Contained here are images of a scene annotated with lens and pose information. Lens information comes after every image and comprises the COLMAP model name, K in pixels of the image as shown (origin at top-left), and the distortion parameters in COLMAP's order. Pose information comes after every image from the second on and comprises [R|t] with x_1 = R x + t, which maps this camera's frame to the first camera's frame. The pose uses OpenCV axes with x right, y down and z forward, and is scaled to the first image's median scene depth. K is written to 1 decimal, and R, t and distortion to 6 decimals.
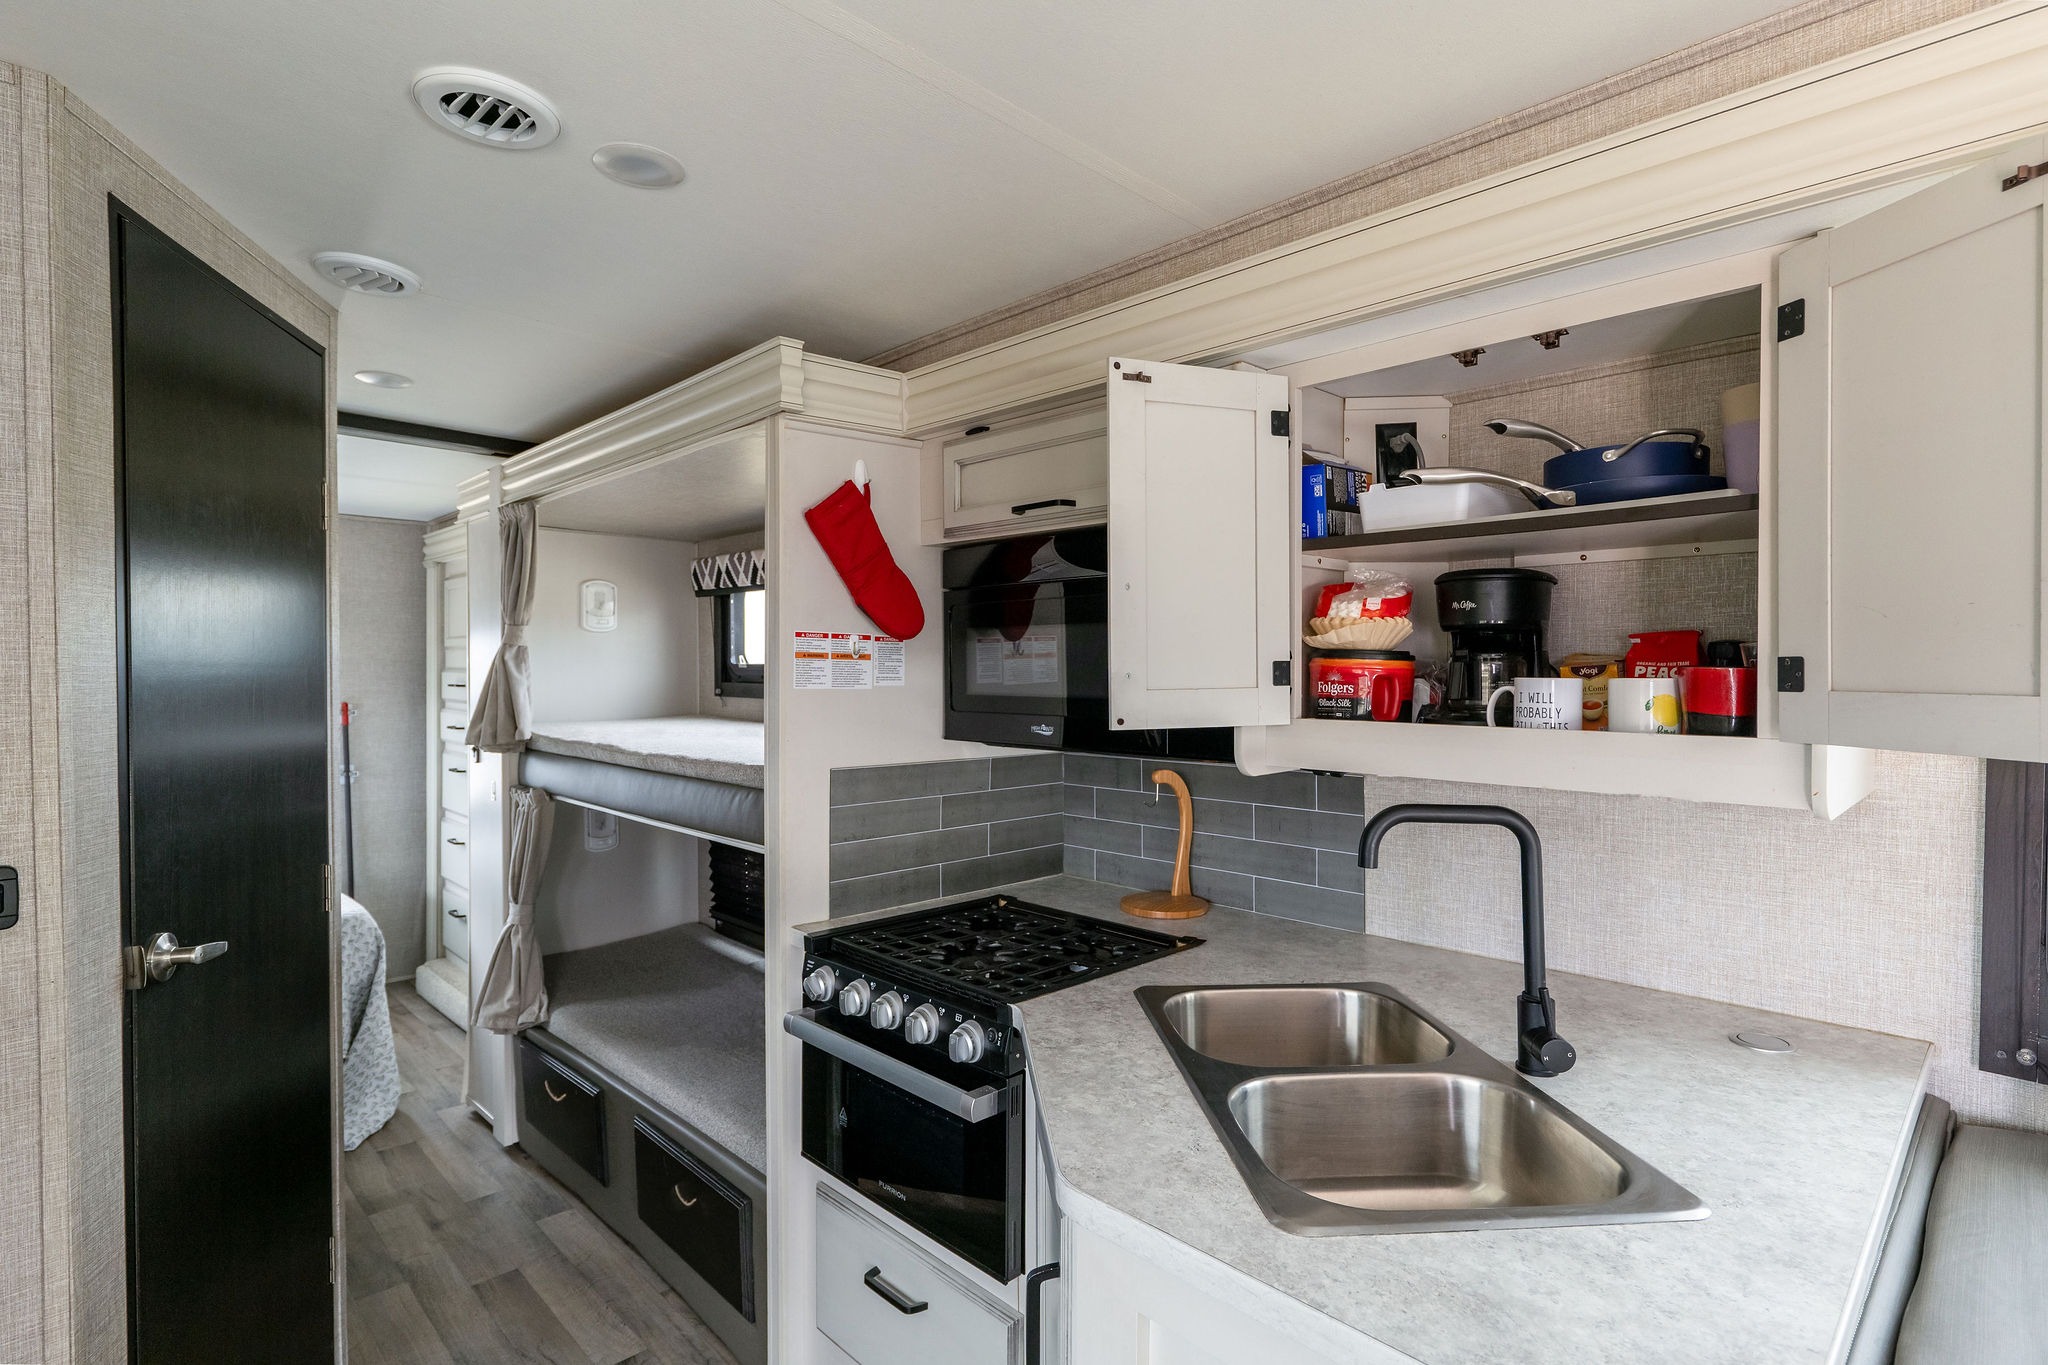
lens RADIAL K [[1008.3, 0, 1012.6], [0, 1008.3, 685.9], [0, 0, 1]] dist [-0.000683, -0.000095]
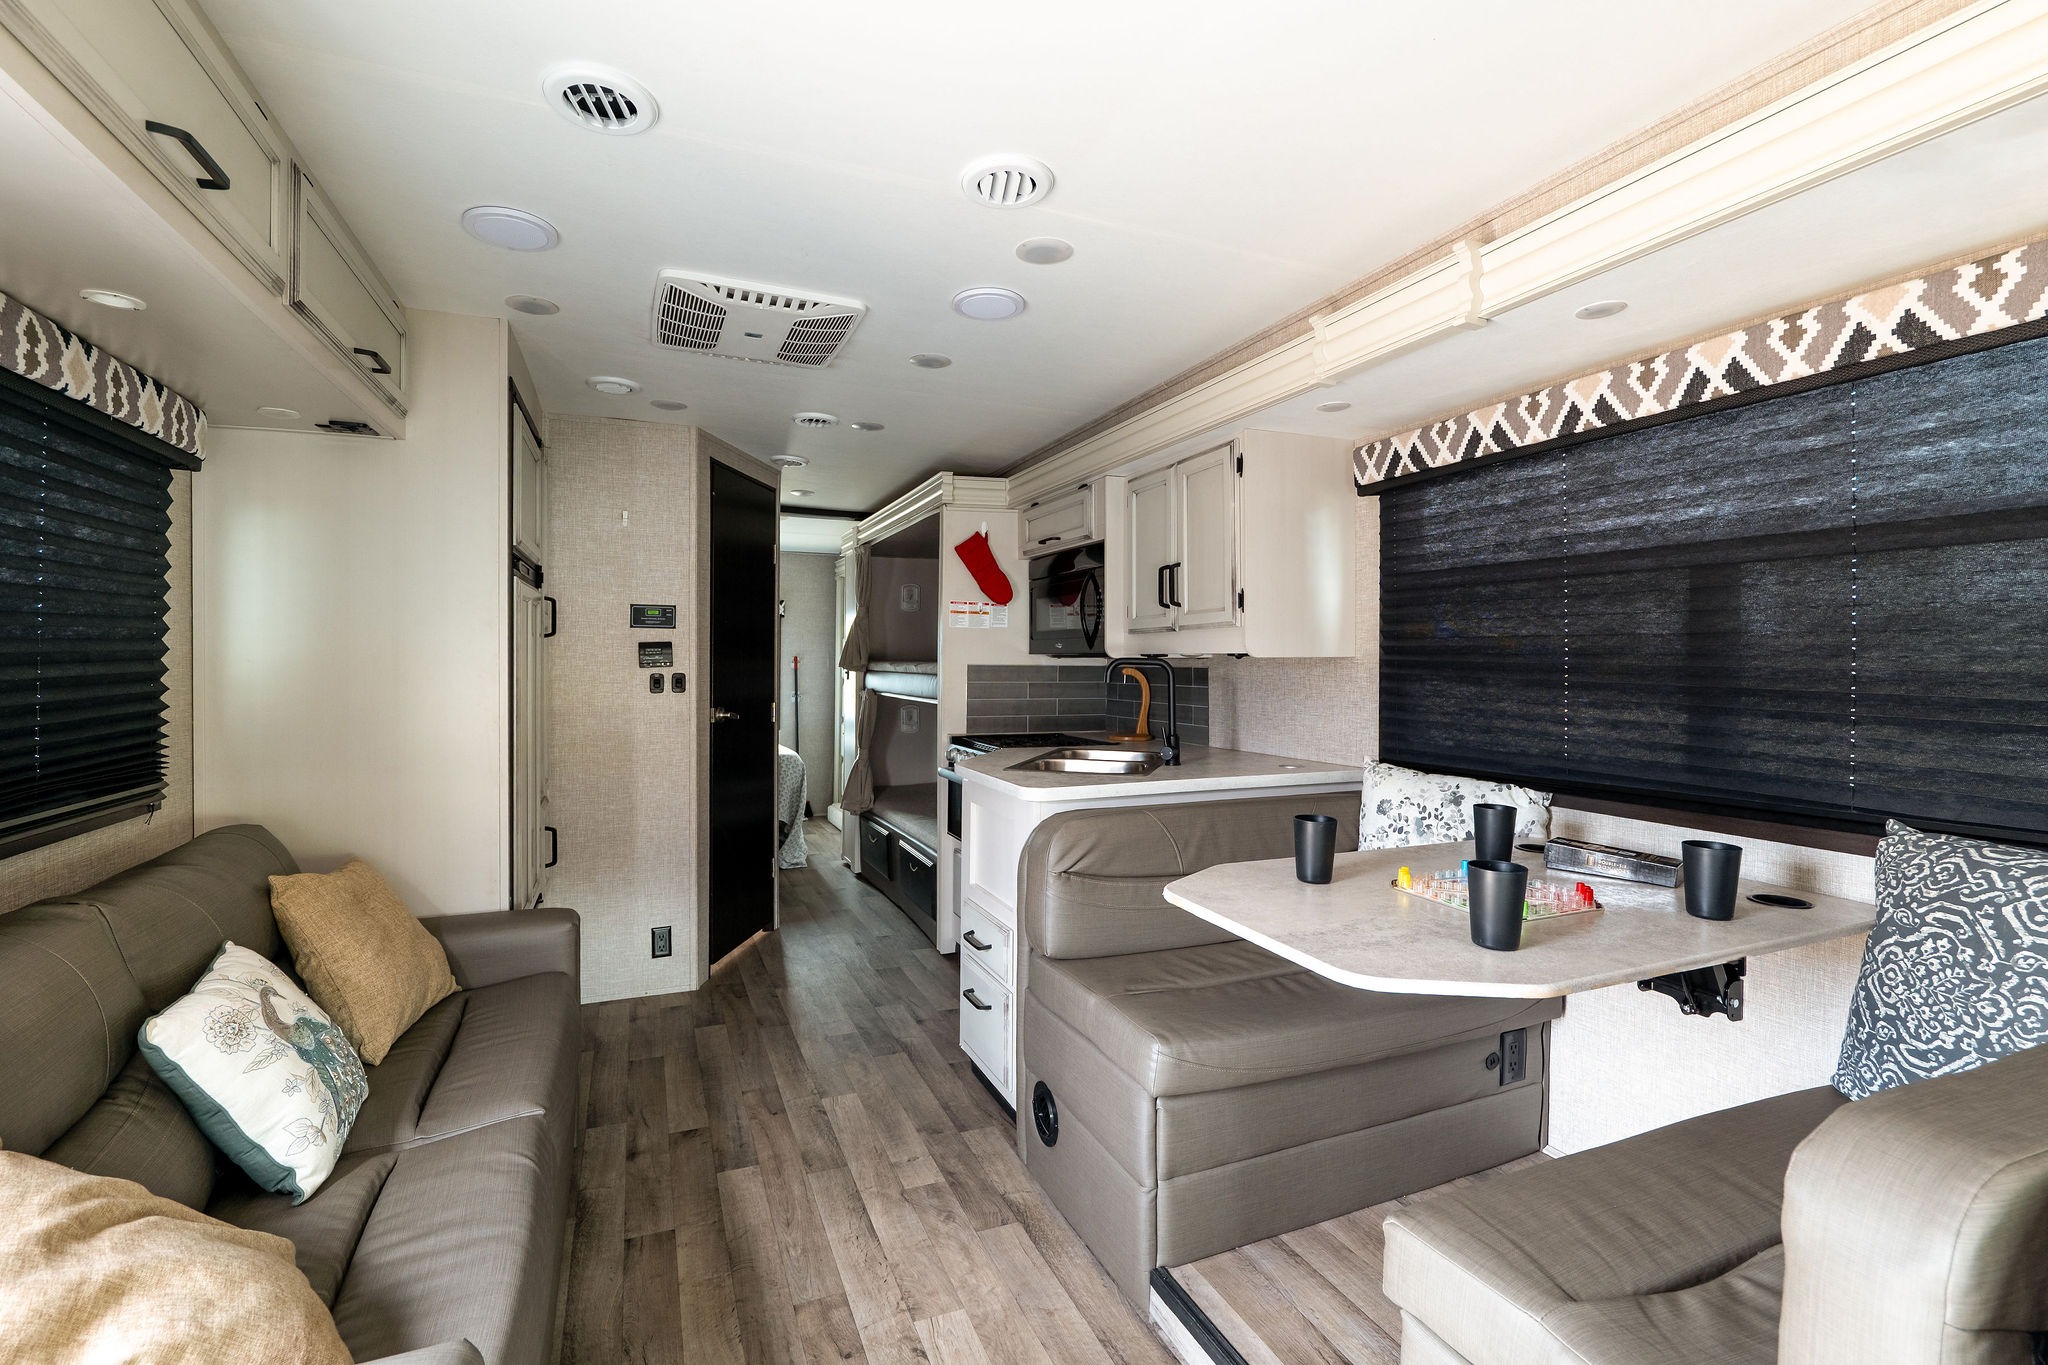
lens RADIAL K [[866.9, 0, 990.8], [0, 866.9, 661.1], [0, 0, 1]] dist [-0.002715, -0.000936]
pose [[0.926469, 0.002686, -0.376361, 0.385608], [-0.008377, 0.999874, -0.013486, 0.067660], [0.376278, 0.015647, 0.926375, -0.482961]]
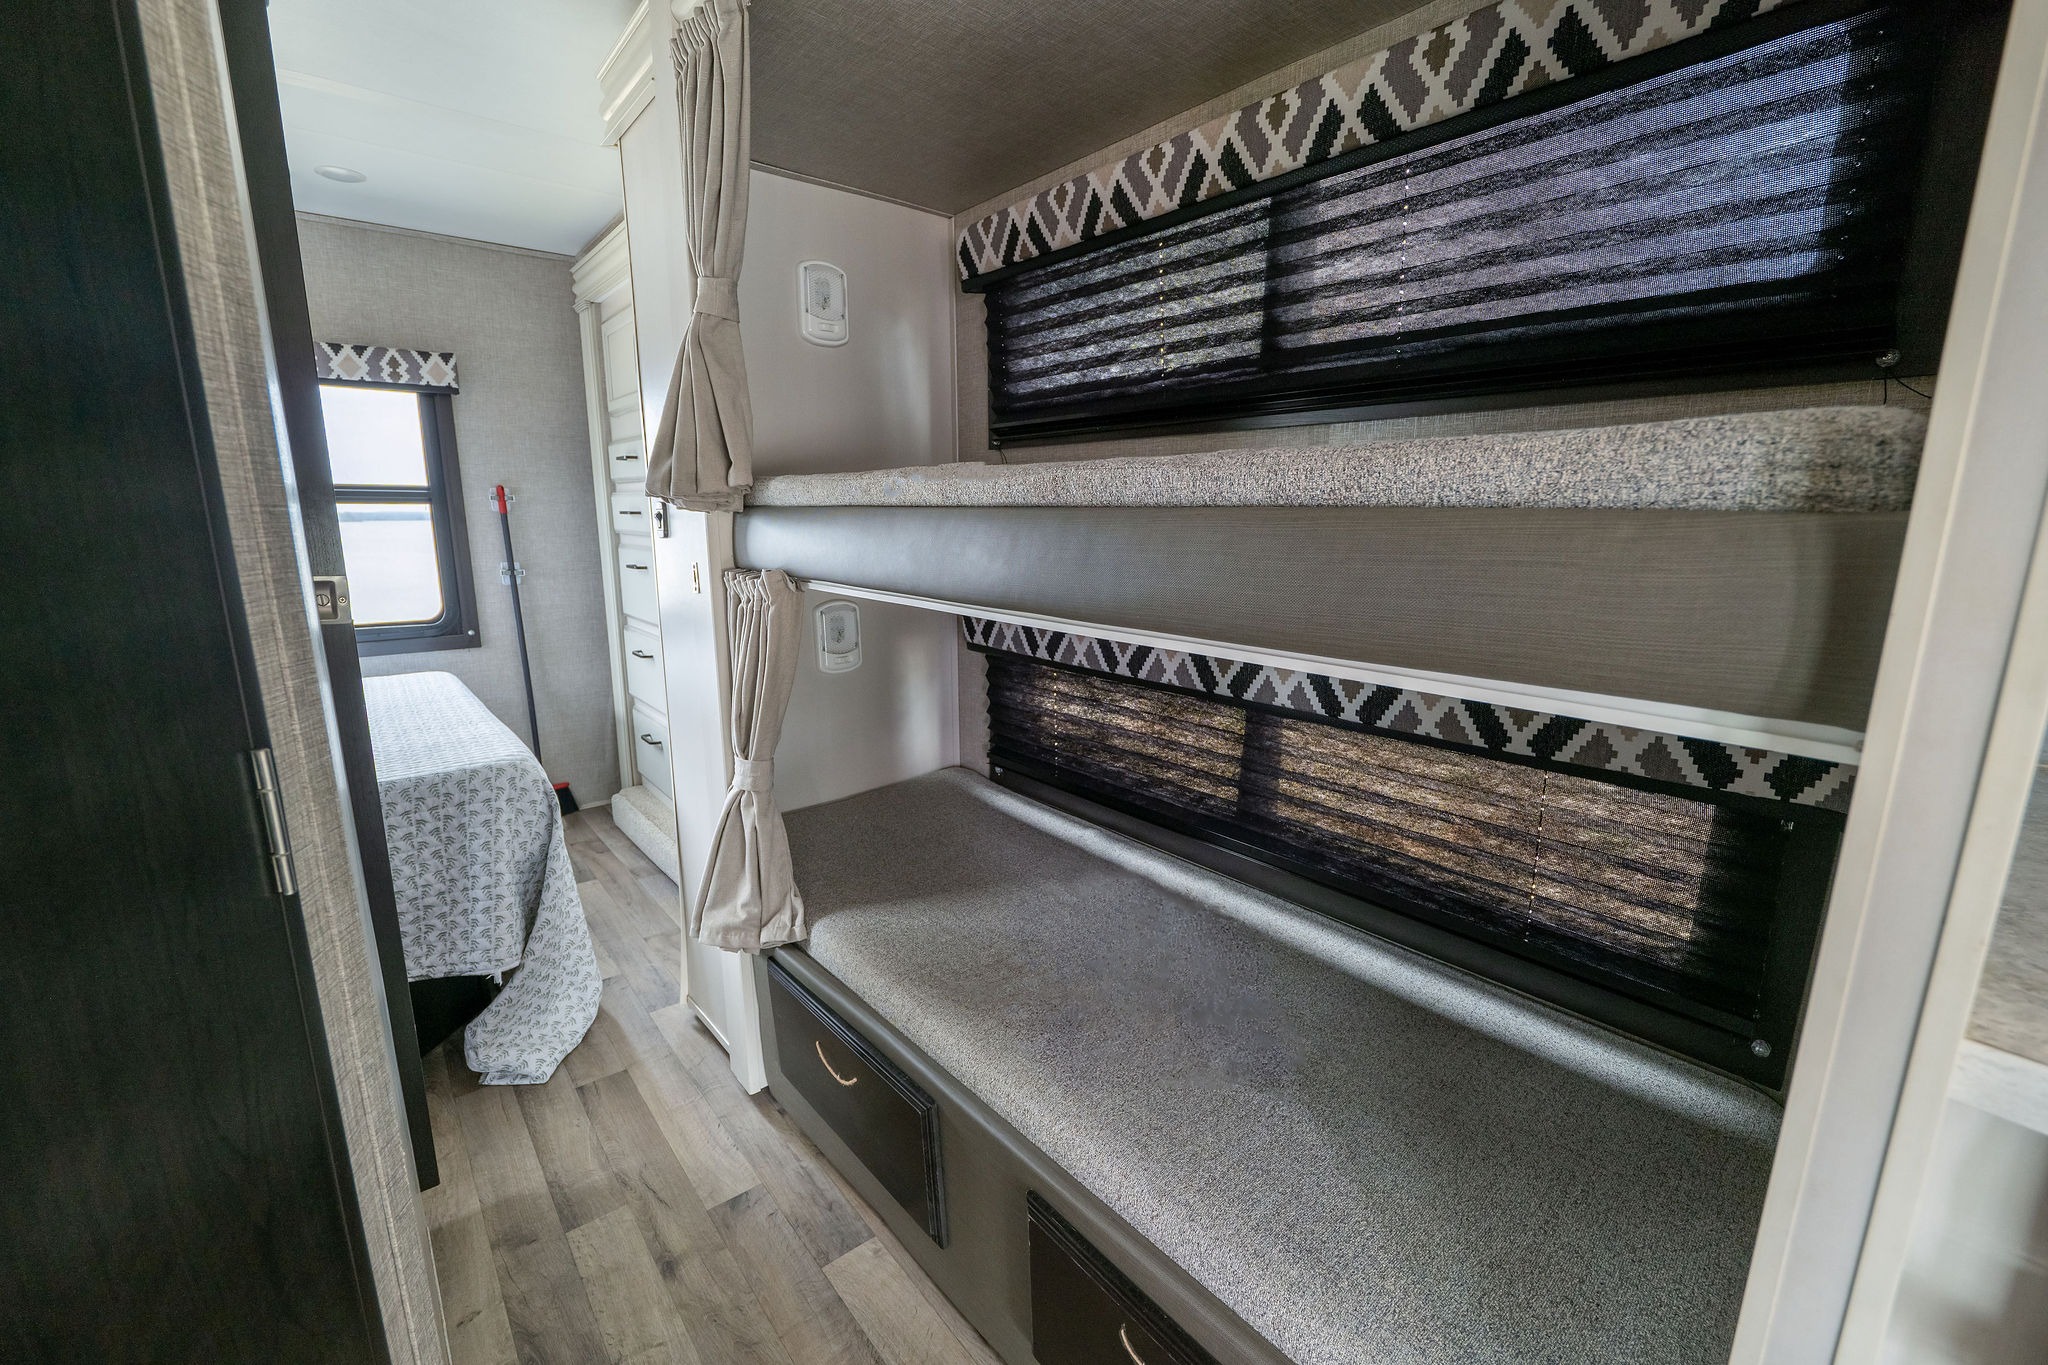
lens RADIAL K [[857.2, 0, 1021.7], [0, 857.2, 688.3], [0, 0, 1]] dist [-0.013155, -0.000242]
pose [[0.996710, 0.015148, -0.079625, -0.285885], [0.000426, 0.981387, 0.192039, 0.072923], [0.081052, -0.191441, 0.978152, 0.513572]]
